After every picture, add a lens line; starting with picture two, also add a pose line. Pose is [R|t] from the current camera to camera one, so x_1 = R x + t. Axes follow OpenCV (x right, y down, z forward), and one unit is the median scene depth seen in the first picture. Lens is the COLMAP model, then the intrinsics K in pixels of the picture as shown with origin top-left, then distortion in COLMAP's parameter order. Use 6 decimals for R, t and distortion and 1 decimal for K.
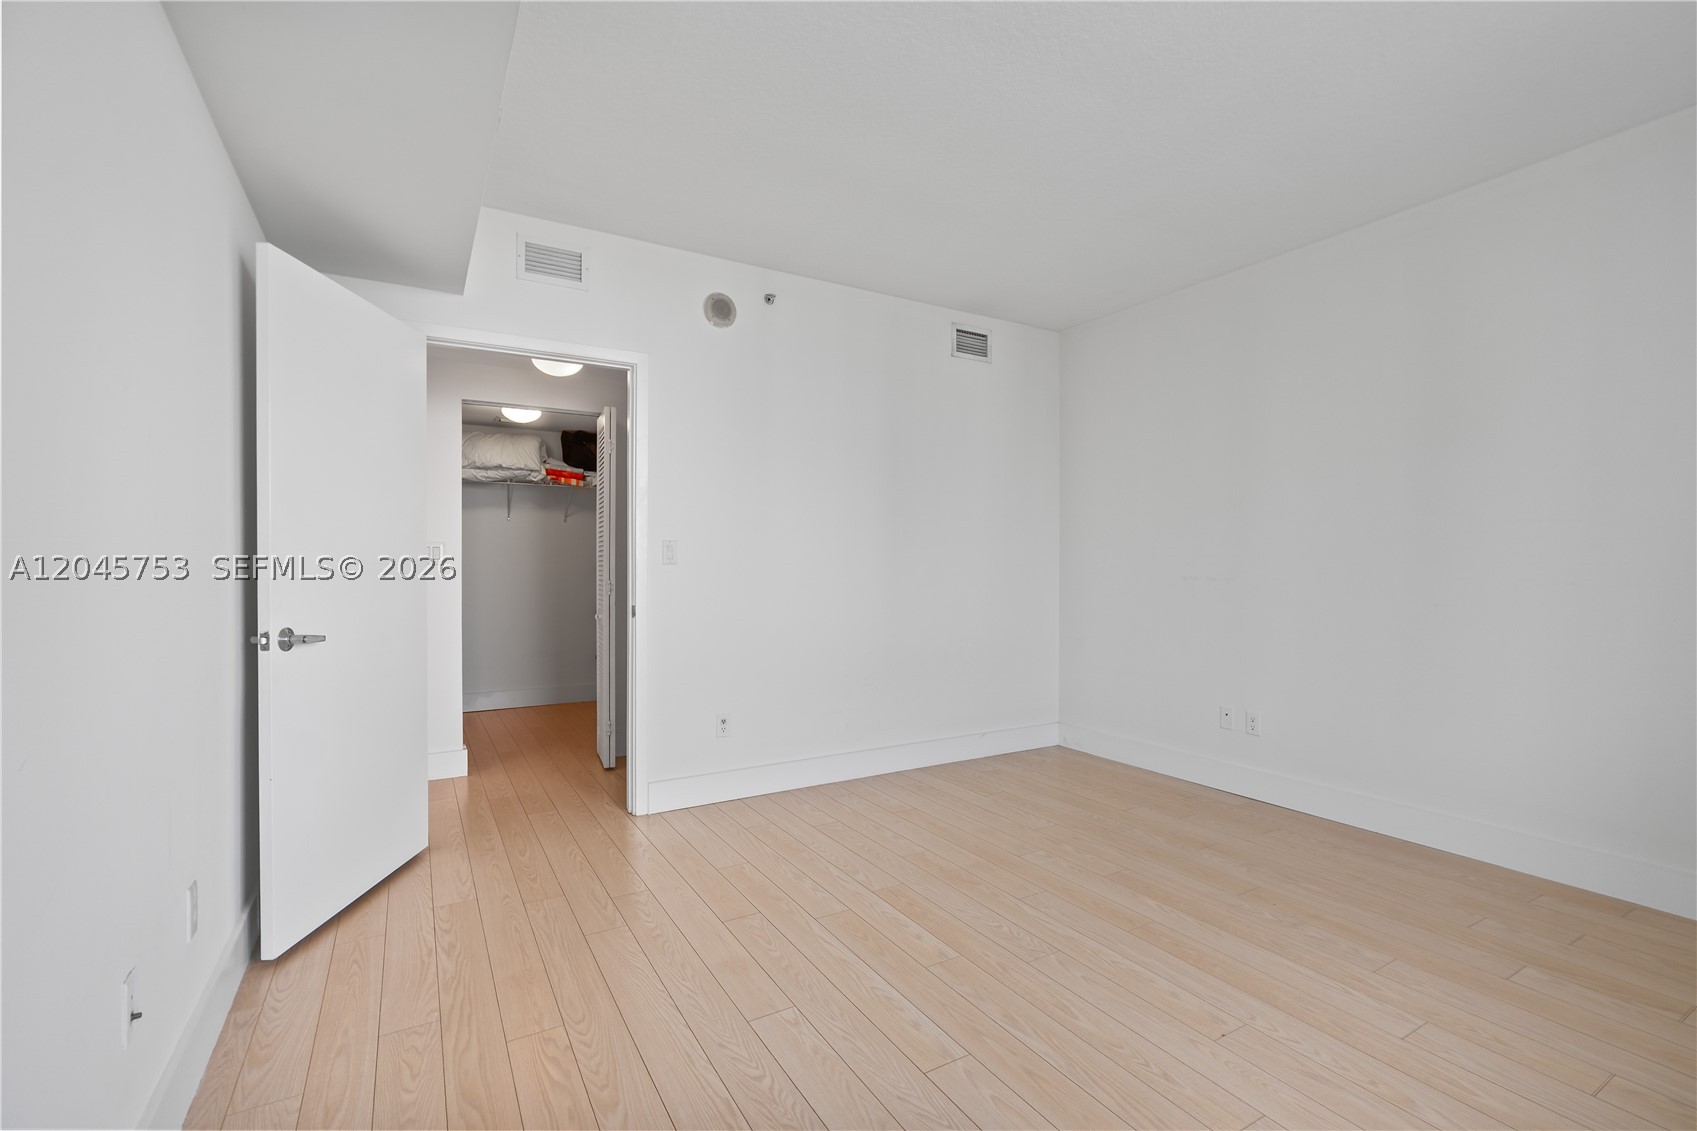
lens RADIAL K [[757.5, 0, 860.4], [0, 757.5, 568.6], [0, 0, 1]] dist [-0.007223, 0.002647]
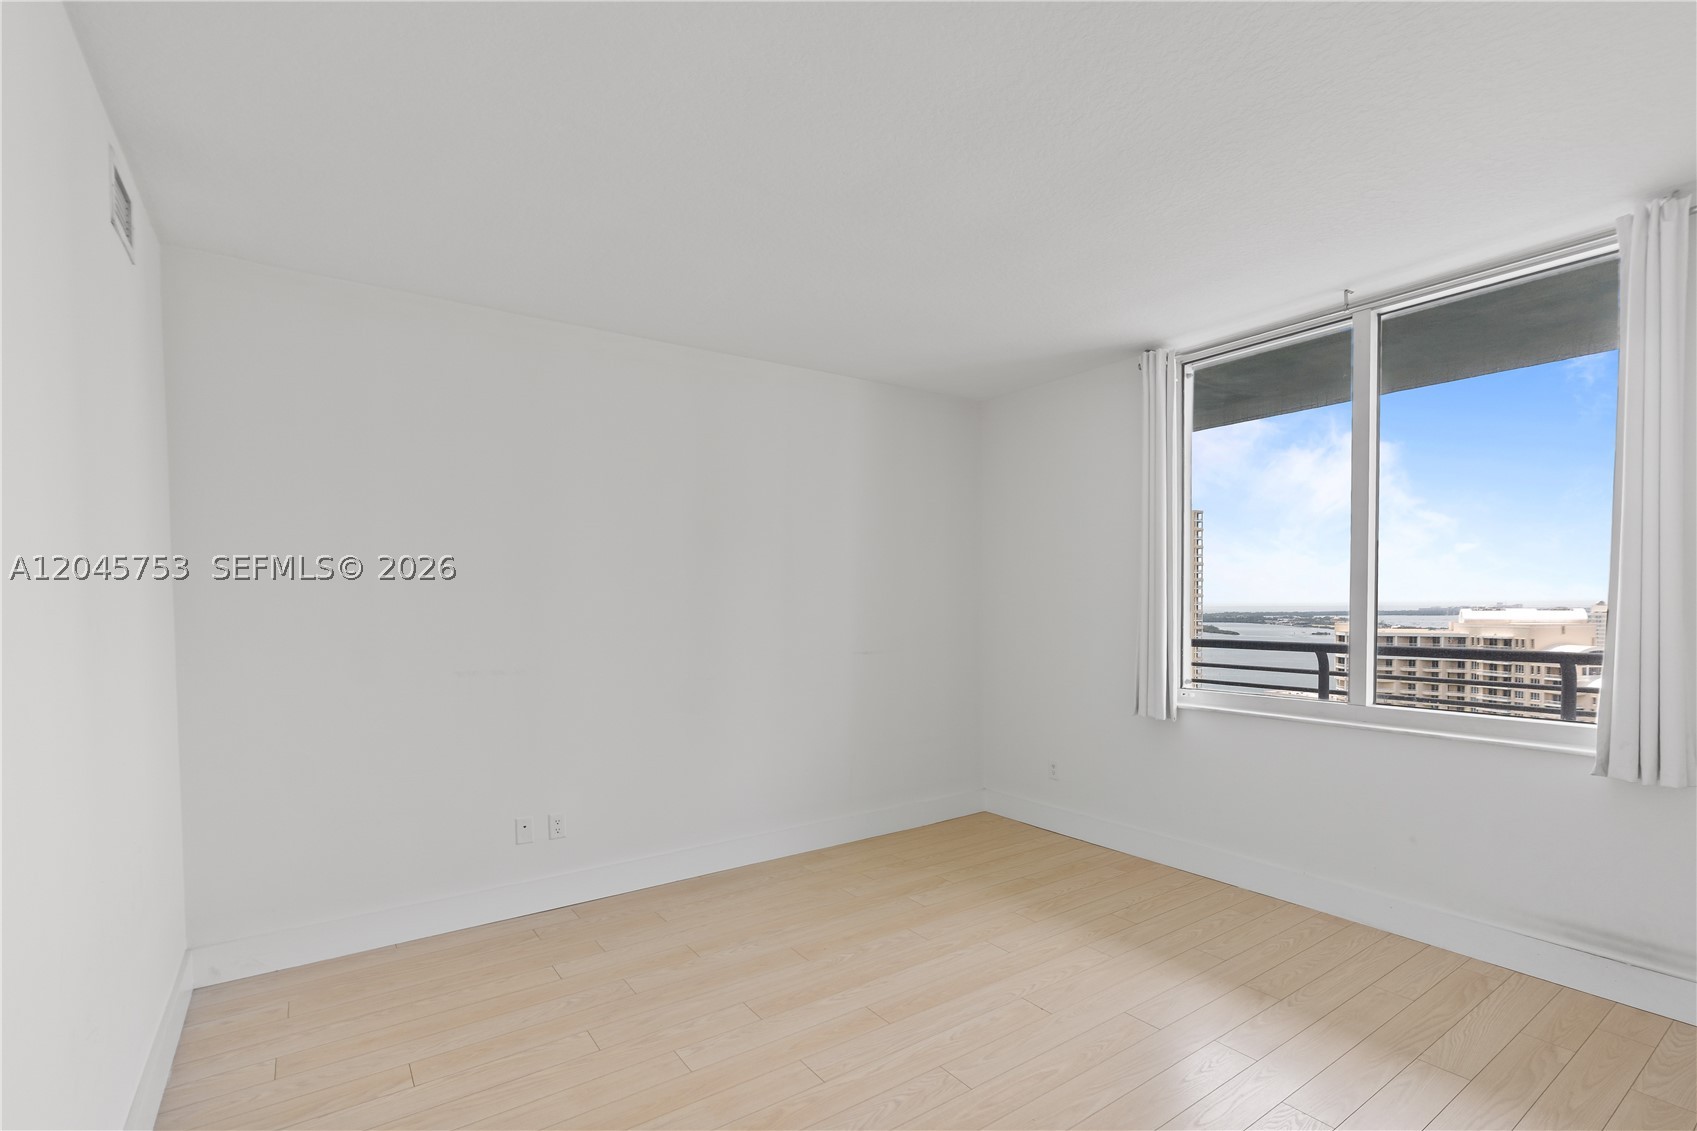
lens RADIAL K [[757.5, 0, 826.8], [0, 757.5, 623.8], [0, 0, 1]] dist [-0.007223, 0.002647]
pose [[-0.063357, -0.023117, 0.997723, -0.480503], [0.010363, 0.999663, 0.023820, -0.073017], [-0.997937, 0.011849, -0.063097, 0.809428]]
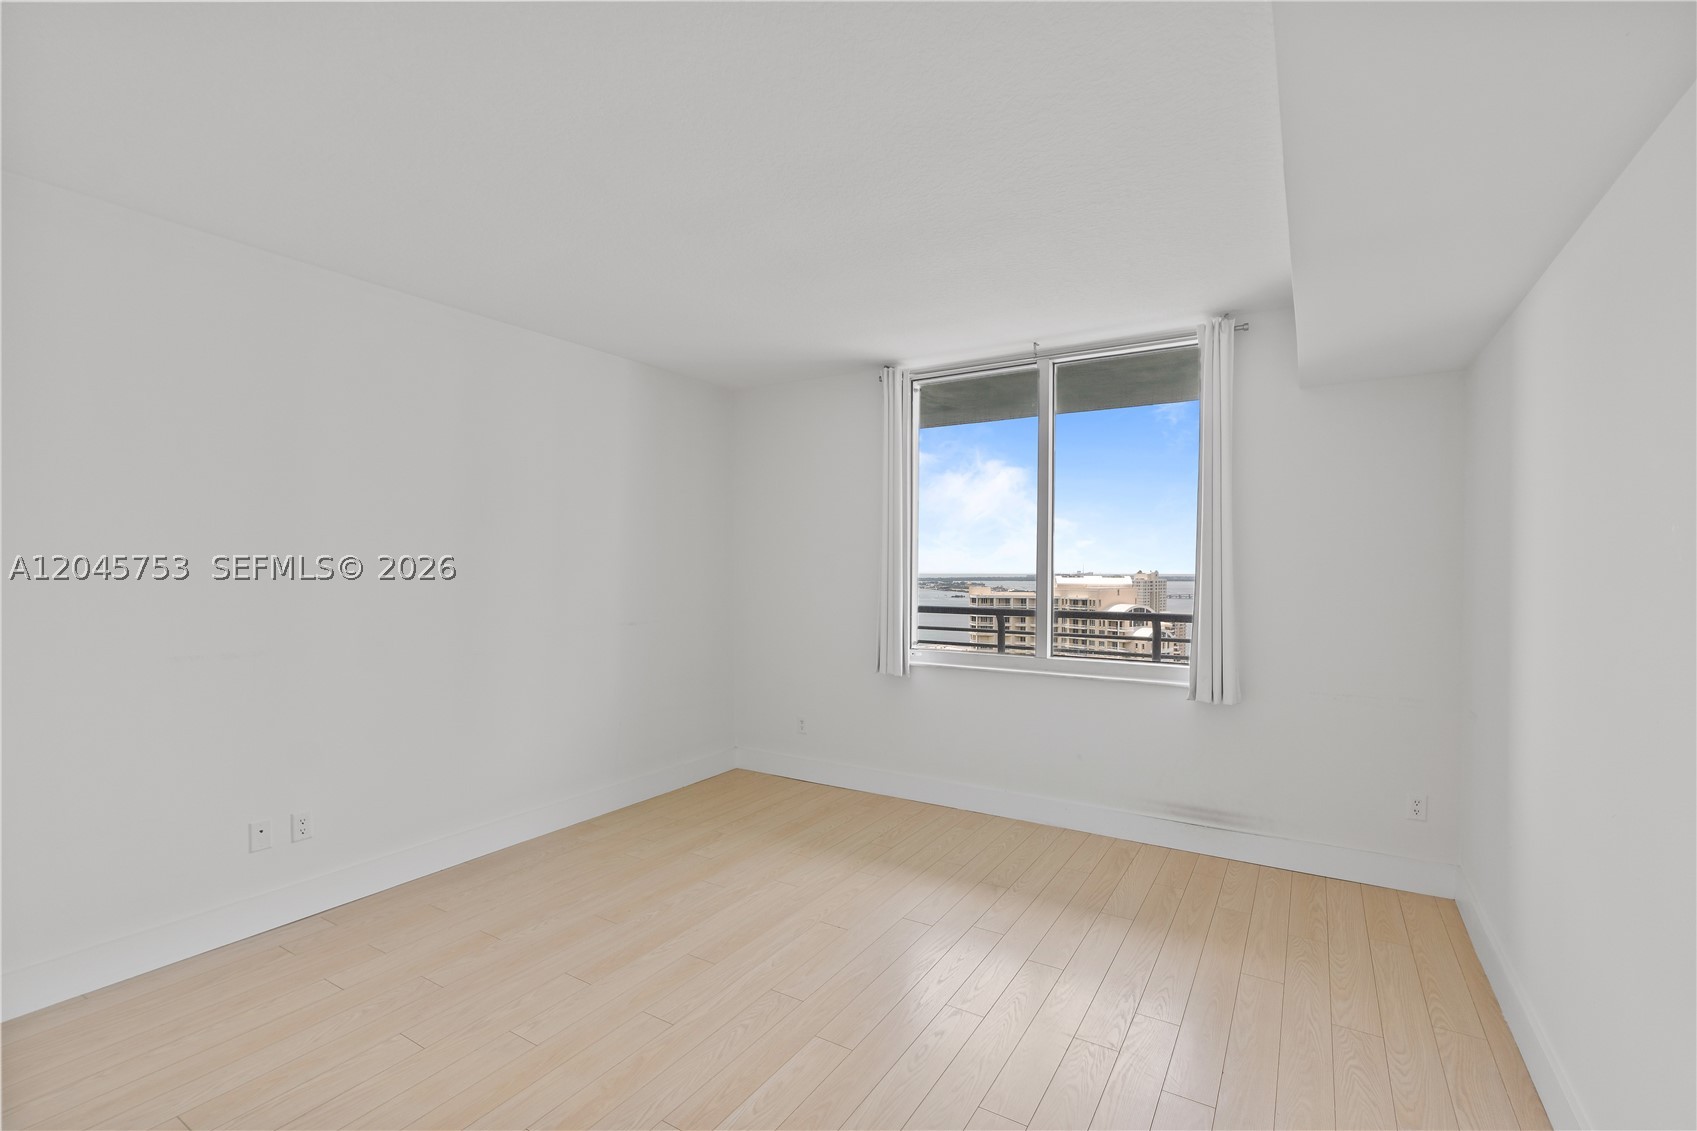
lens RADIAL K [[757.5, 0, 817.1], [0, 757.5, 574.5], [0, 0, 1]] dist [-0.007223, 0.002647]
pose [[-0.443199, -0.007443, 0.896392, -0.527624], [0.000781, 0.999962, 0.008689, -0.088443], [-0.896423, 0.004551, -0.443176, 0.964932]]
